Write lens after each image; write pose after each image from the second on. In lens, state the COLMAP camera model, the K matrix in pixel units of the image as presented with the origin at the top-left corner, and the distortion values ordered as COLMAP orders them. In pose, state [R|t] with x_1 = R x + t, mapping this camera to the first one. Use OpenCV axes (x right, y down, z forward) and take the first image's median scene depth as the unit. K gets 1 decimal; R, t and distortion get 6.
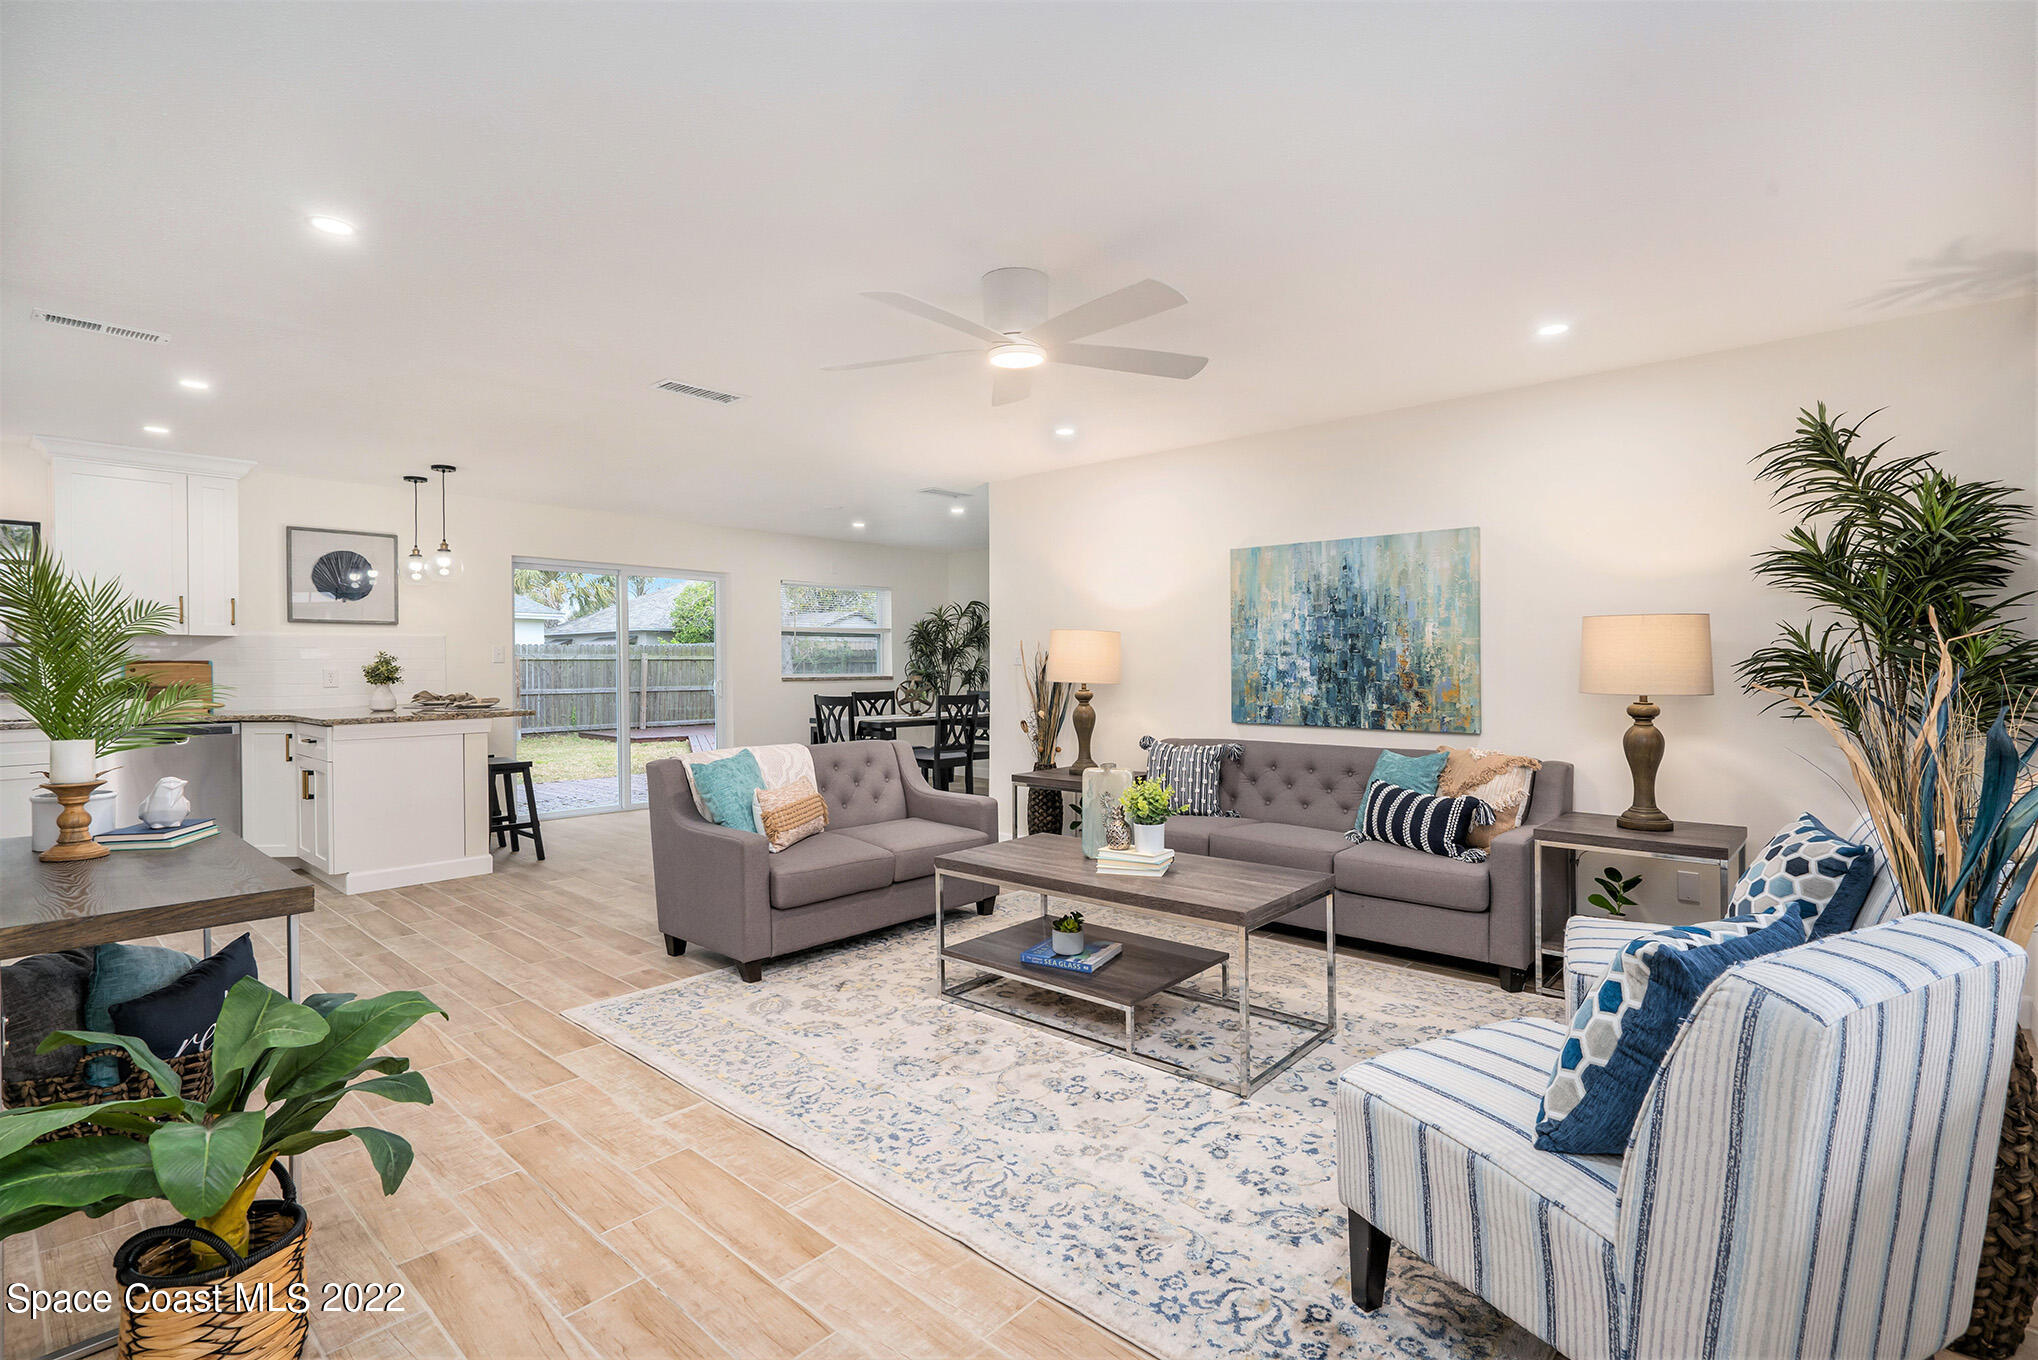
lens RADIAL K [[934.3, 0, 990.3], [0, 934.3, 672.2], [0, 0, 1]] dist [-0.005228, 0.000954]
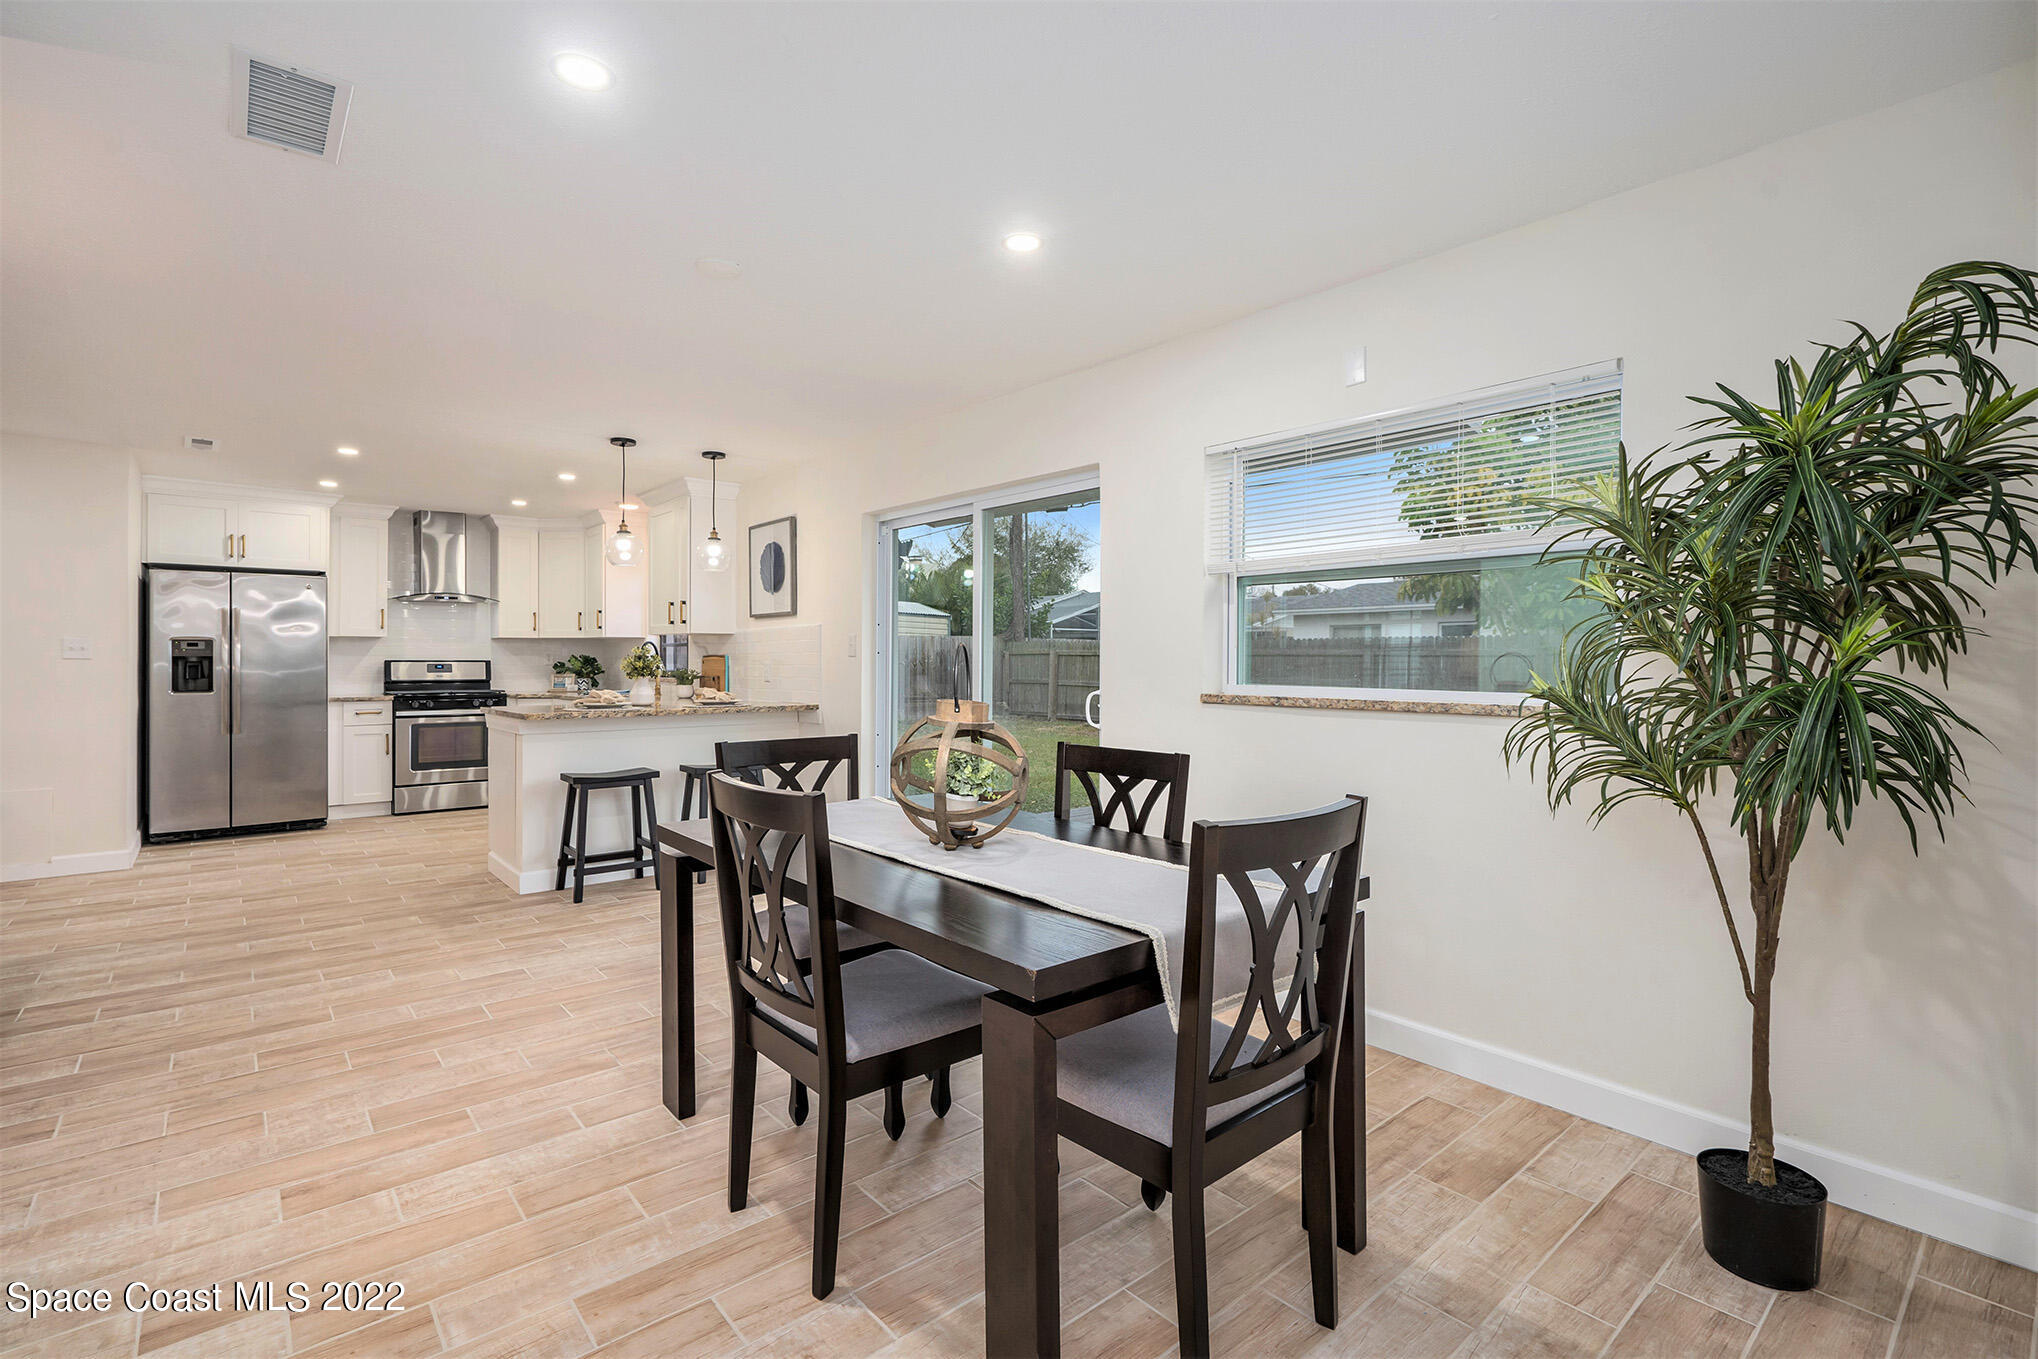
lens RADIAL K [[934.3, 0, 1002.9], [0, 934.3, 665.5], [0, 0, 1]] dist [-0.005228, 0.000954]
pose [[-0.113589, 0.006065, -0.993509, 0.172338], [-0.009654, 0.999927, 0.007208, -0.007786], [0.993481, 0.010410, -0.113522, 0.923669]]
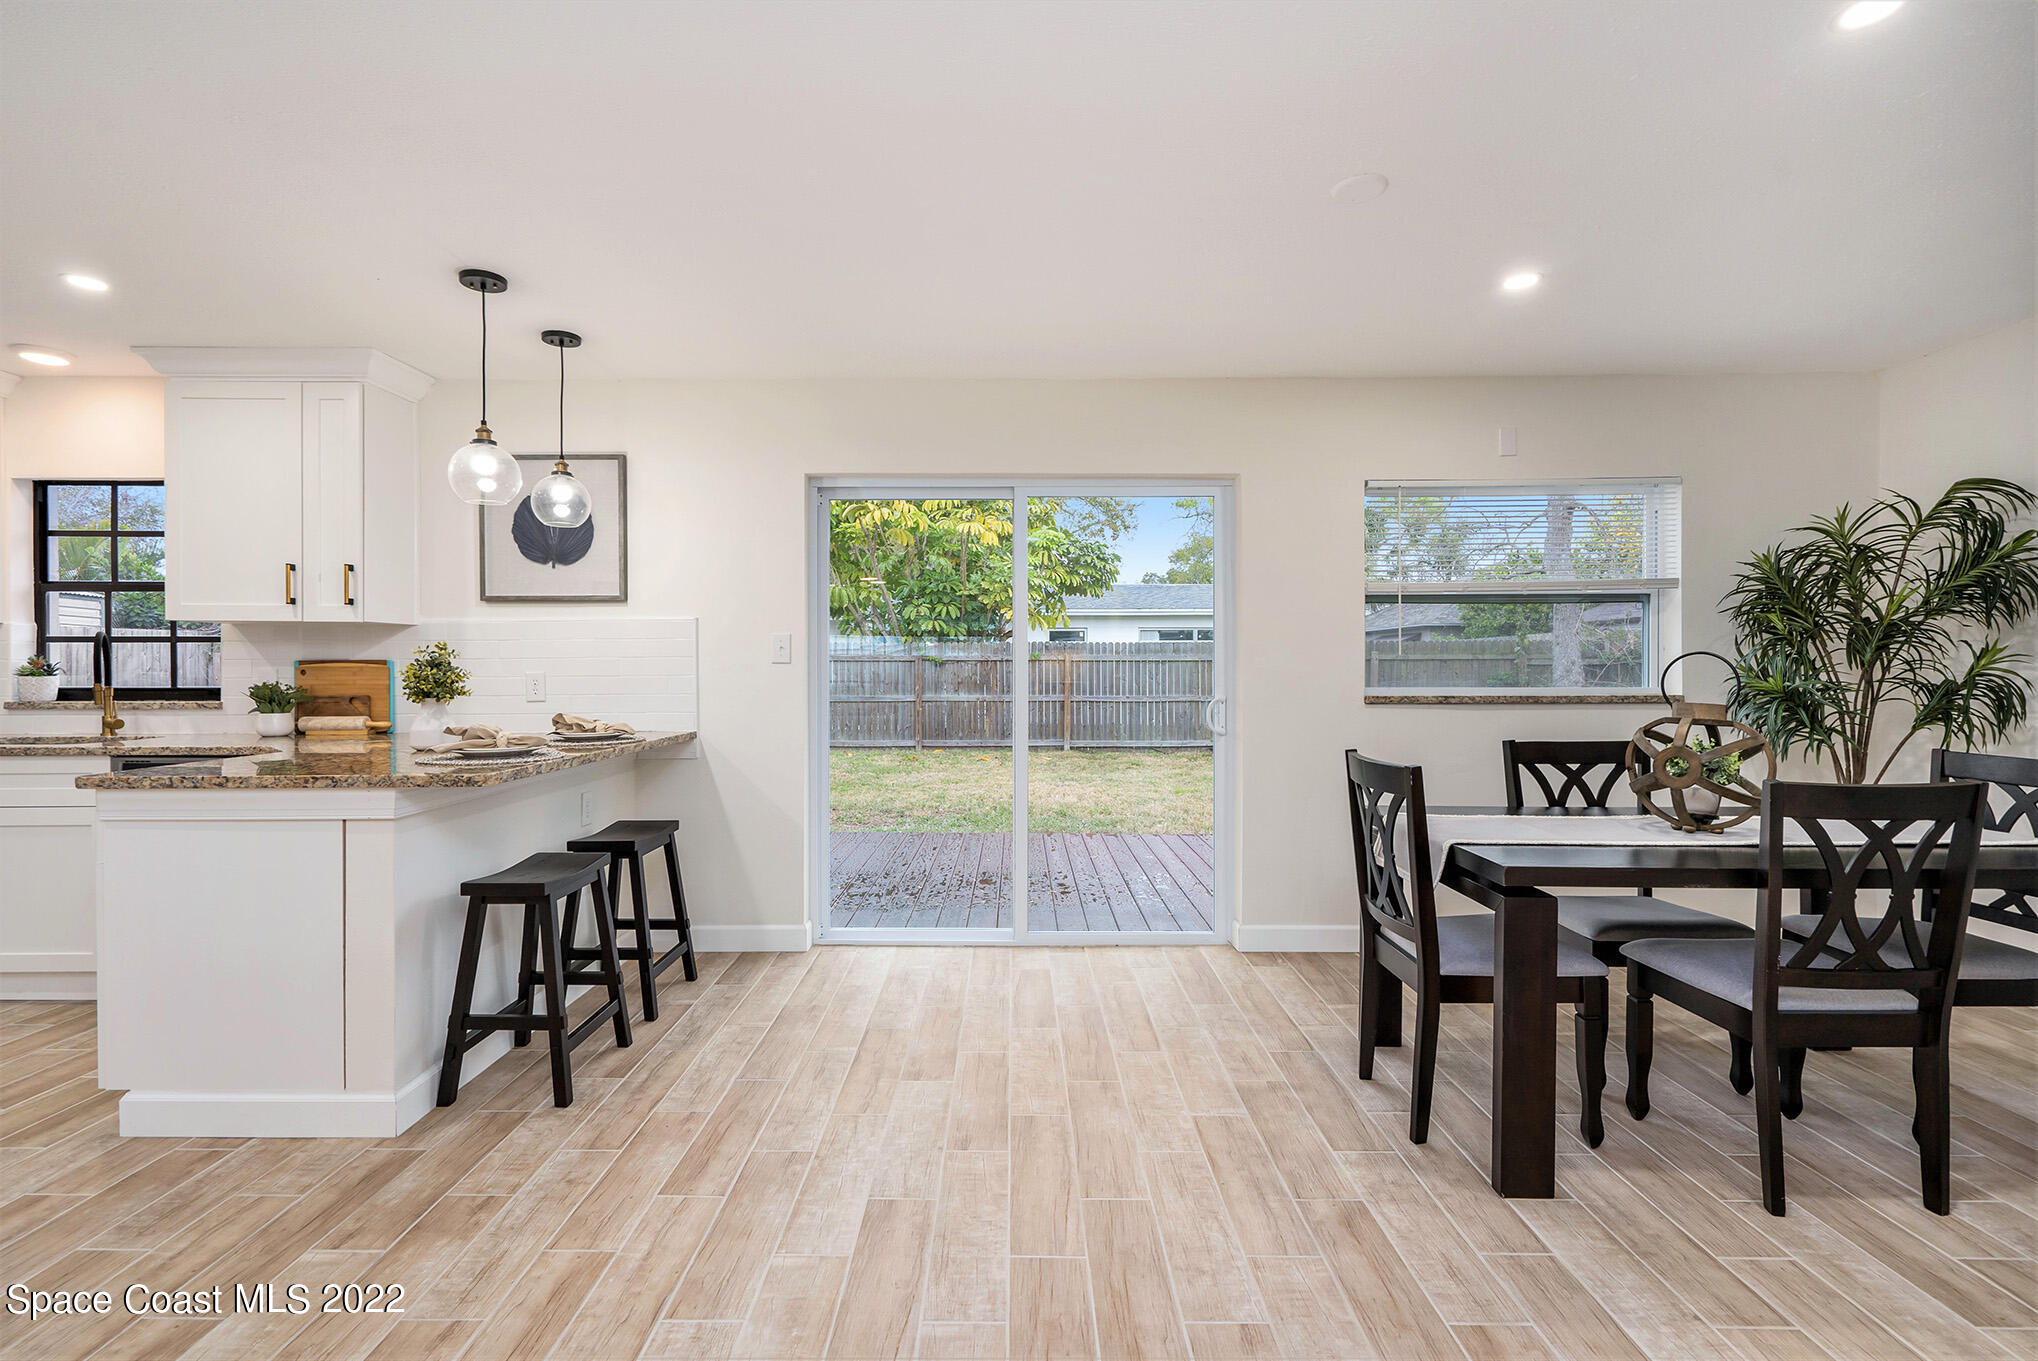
lens RADIAL K [[934.3, 0, 1010.7], [0, 934.3, 685.6], [0, 0, 1]] dist [-0.005228, 0.000954]
pose [[0.681691, 0.015059, -0.731485, -0.007521], [-0.005499, 0.999865, 0.015460, -0.005050], [0.731619, -0.006516, 0.681682, 0.542801]]
